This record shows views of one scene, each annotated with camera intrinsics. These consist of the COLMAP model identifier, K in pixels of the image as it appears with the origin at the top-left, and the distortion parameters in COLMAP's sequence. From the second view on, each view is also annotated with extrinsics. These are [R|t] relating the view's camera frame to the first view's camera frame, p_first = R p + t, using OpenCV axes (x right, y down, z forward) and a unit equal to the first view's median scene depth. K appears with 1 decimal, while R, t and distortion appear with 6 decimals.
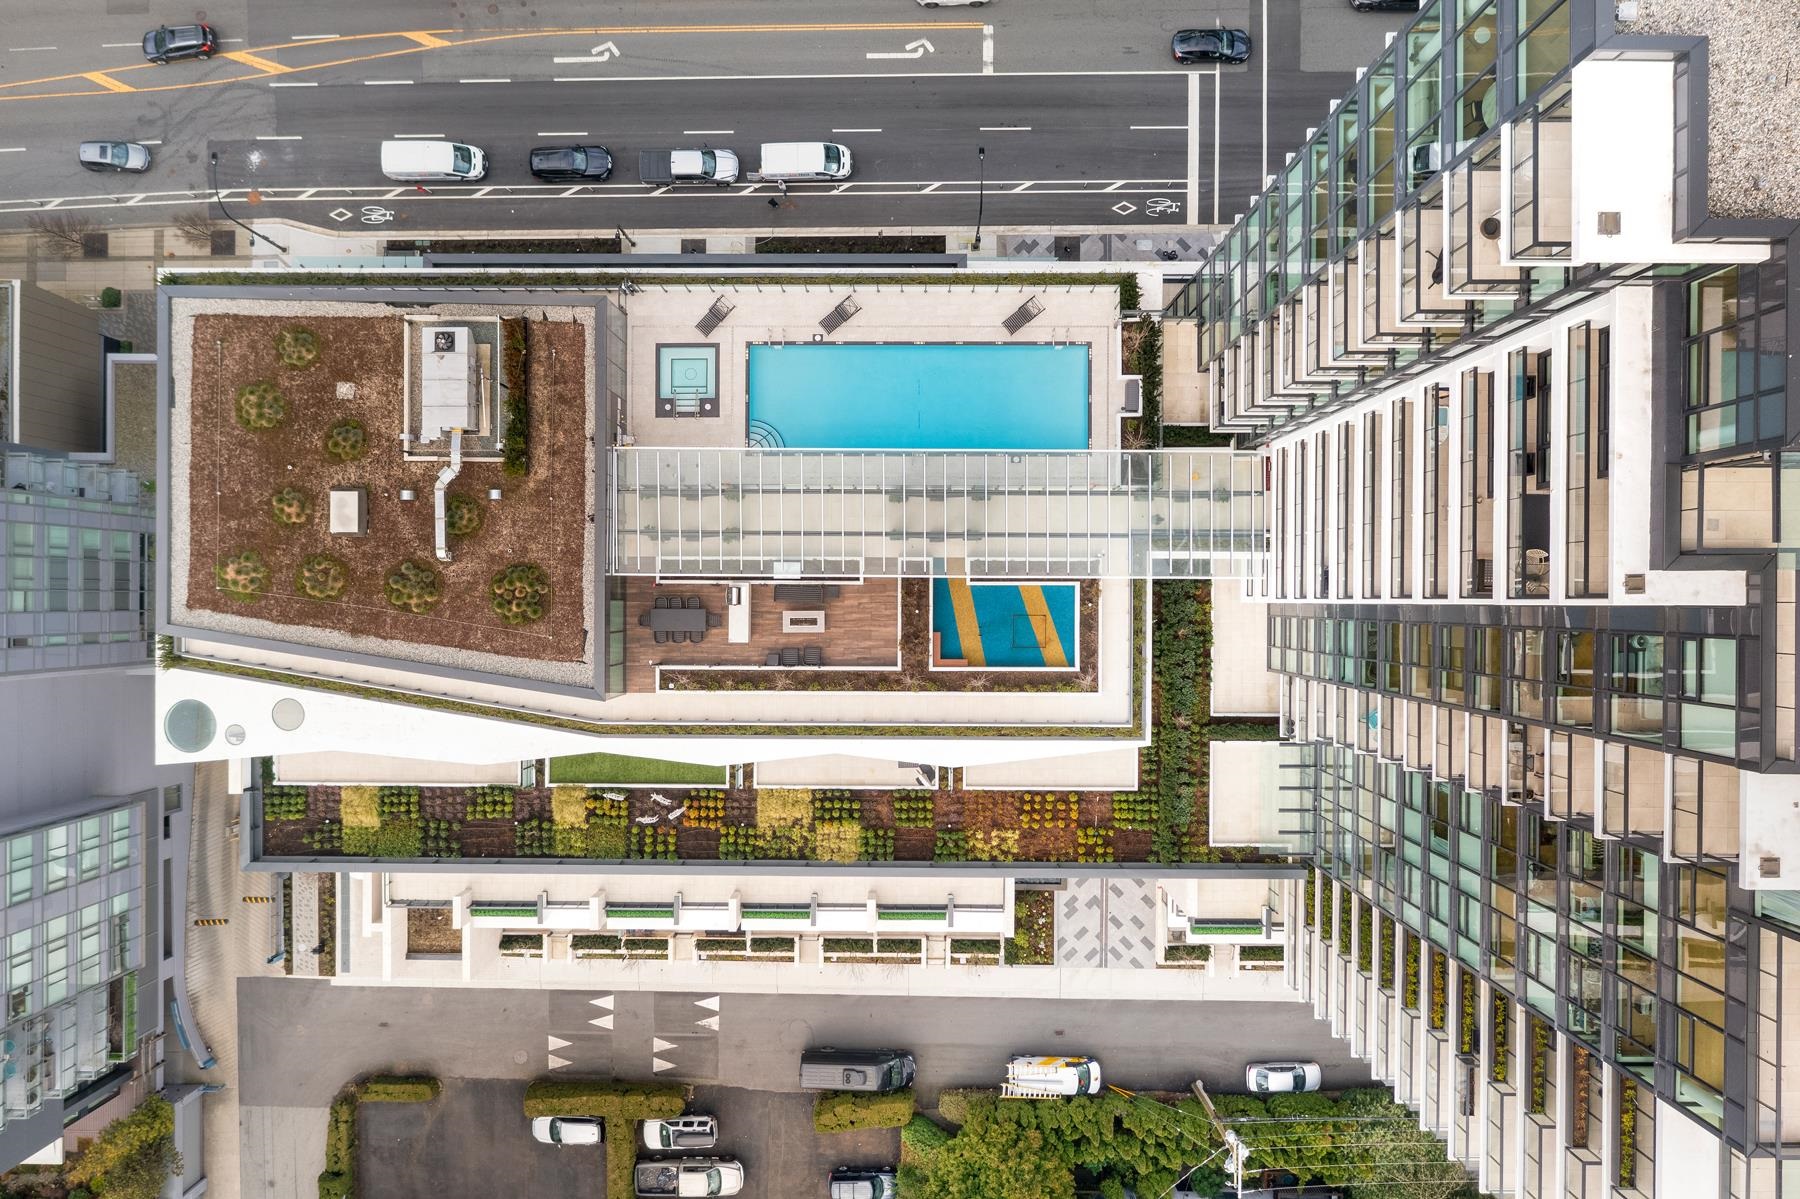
lens RADIAL K [[1445.6, 0, 895.6], [0, 1445.6, 600.5], [0, 0, 1]] dist [0.007500, -0.001761]
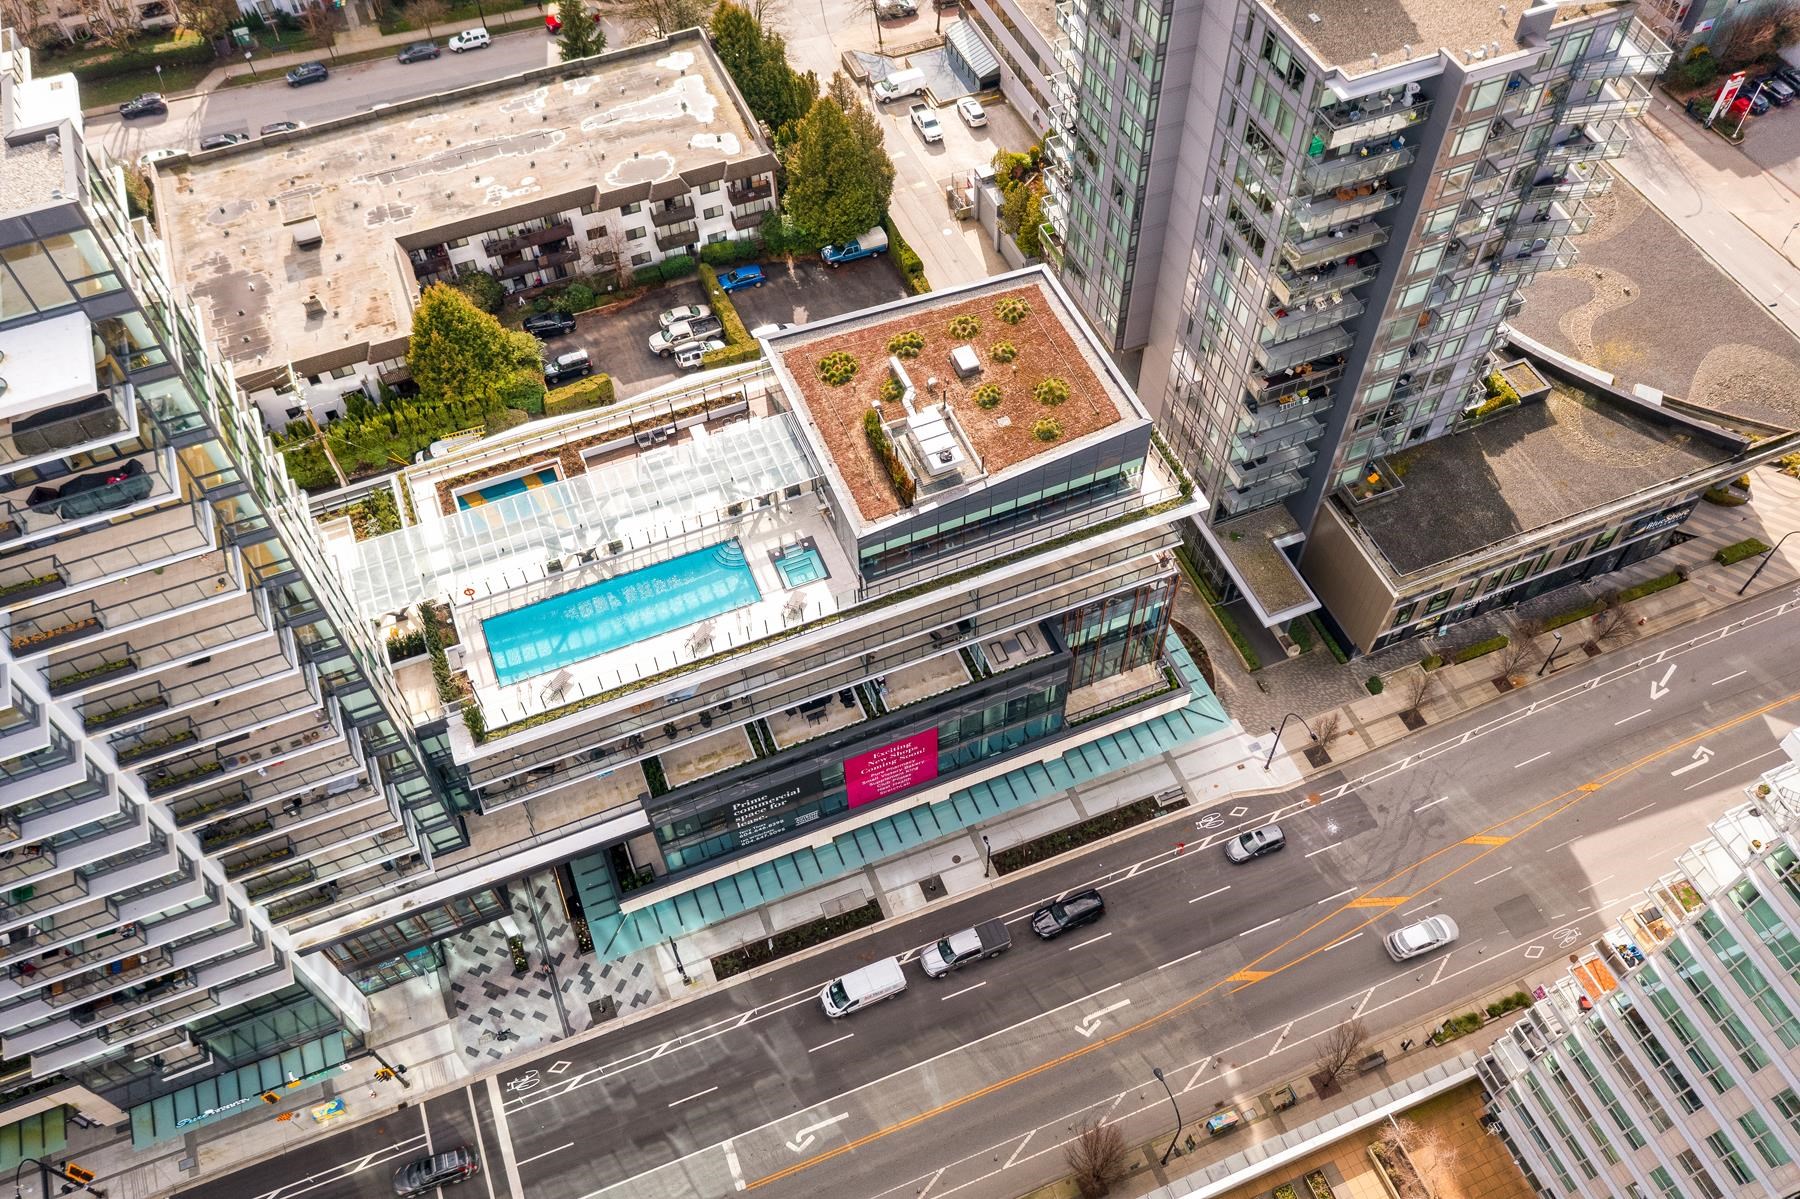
lens RADIAL K [[1445.6, 0, 897.3], [0, 1445.6, 599.4], [0, 0, 1]] dist [0.007500, -0.001761]
pose [[-0.926281, 0.326546, -0.188073, 0.020656], [-0.374798, -0.746525, 0.549752, -0.678833], [0.039119, 0.579714, 0.813881, -0.021181]]
